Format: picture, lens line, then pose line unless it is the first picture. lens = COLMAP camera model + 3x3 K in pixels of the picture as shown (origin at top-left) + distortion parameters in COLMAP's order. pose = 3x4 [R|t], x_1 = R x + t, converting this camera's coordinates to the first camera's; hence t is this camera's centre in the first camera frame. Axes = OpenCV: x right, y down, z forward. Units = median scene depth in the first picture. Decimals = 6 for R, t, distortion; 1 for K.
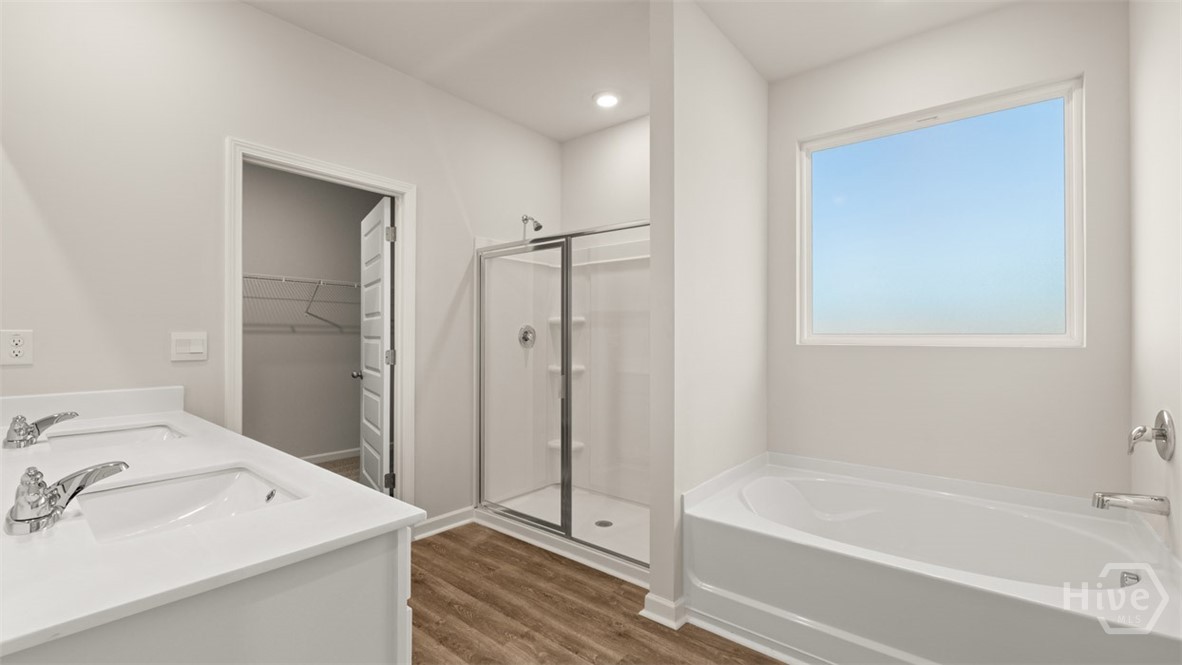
lens RADIAL K [[493.3, 0, 588.9], [0, 493.3, 333.5], [0, 0, 1]] dist [-0.001159, -0.000094]
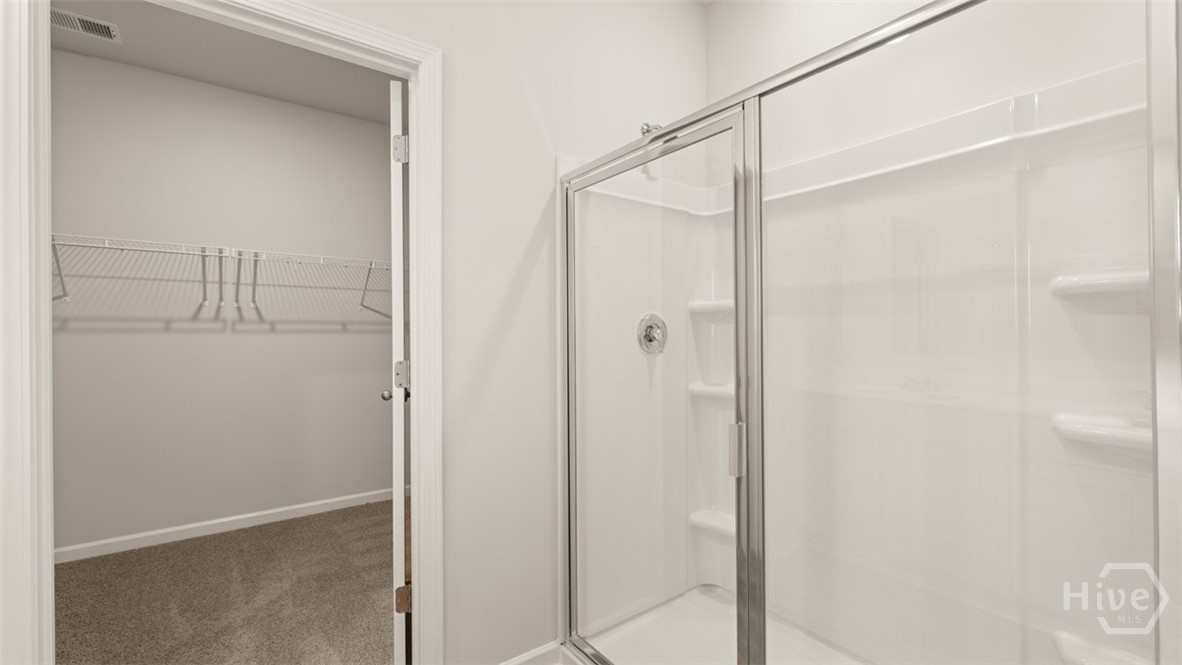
lens RADIAL K [[493.3, 0, 588.9], [0, 493.3, 333.5], [0, 0, 1]] dist [-0.001159, -0.000094]
pose [[0.970876, -0.008603, -0.239427, -0.071231], [0.009632, 0.999949, 0.003129, 0.003391], [0.239388, -0.005344, 0.970909, 0.511589]]
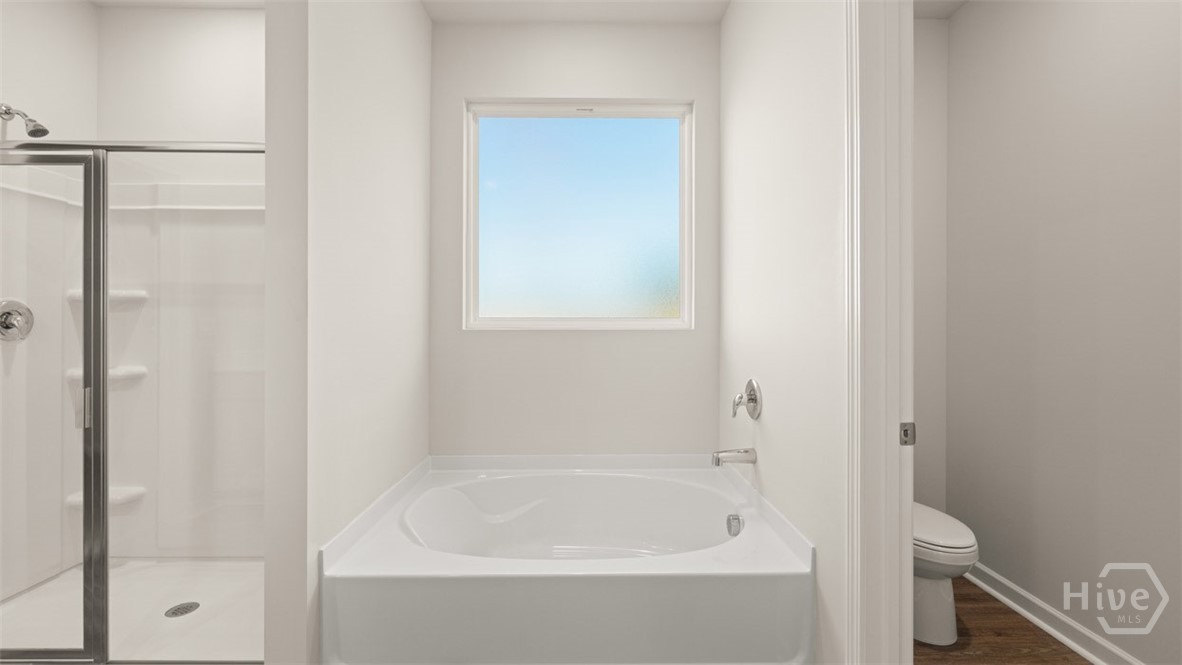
lens RADIAL K [[503.1, 0, 596.5], [0, 503.1, 319.7], [0, 0, 1]] dist [-0.002802, -0.000868]
pose [[0.767221, 0.000636, 0.641382, 0.027070], [-0.002636, 0.999994, 0.002162, 0.001971], [-0.641377, -0.003349, 0.767219, 0.154905]]
